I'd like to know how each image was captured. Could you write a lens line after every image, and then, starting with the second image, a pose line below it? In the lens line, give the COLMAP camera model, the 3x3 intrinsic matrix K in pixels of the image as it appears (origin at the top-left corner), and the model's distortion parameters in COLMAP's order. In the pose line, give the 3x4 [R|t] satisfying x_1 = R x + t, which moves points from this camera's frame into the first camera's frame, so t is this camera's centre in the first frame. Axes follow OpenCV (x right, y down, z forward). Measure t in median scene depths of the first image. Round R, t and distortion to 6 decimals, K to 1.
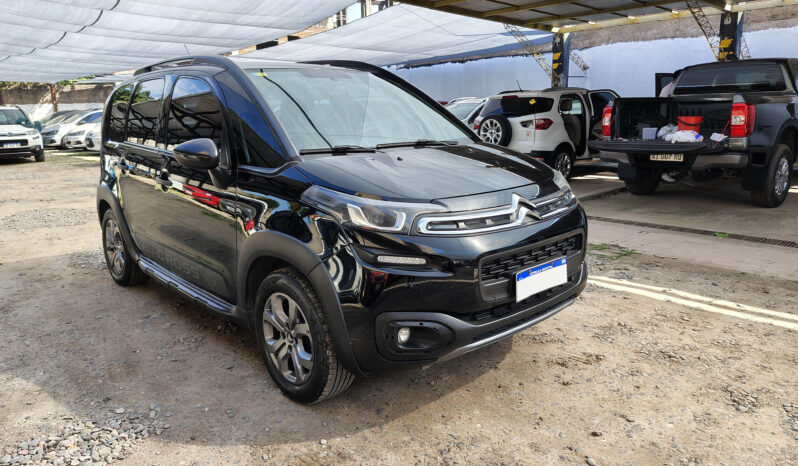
lens RADIAL K [[570.0, 0, 396.8], [0, 570.0, 233.4], [0, 0, 1]] dist [0.063200, -0.090529]
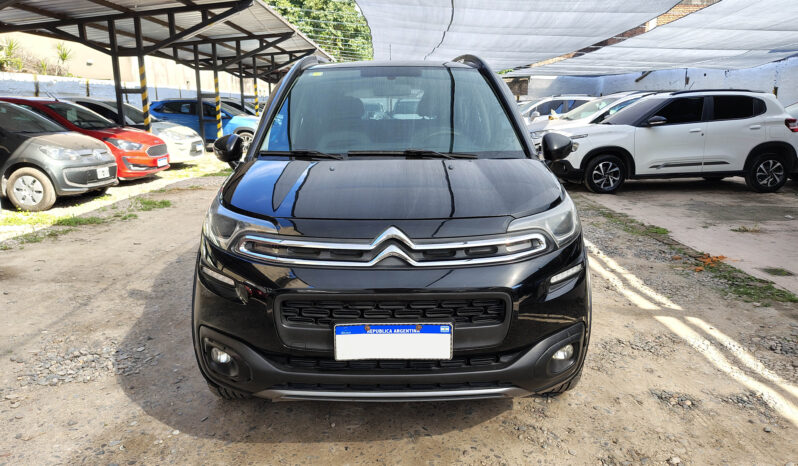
lens RADIAL K [[570.0, 0, 396.8], [0, 570.0, 233.4], [0, 0, 1]] dist [0.063200, -0.090529]
pose [[0.744841, 0.166878, -0.646037, 0.701504], [-0.156072, 0.984934, 0.074477, -0.116893], [0.648733, 0.045355, 0.759664, 0.408808]]
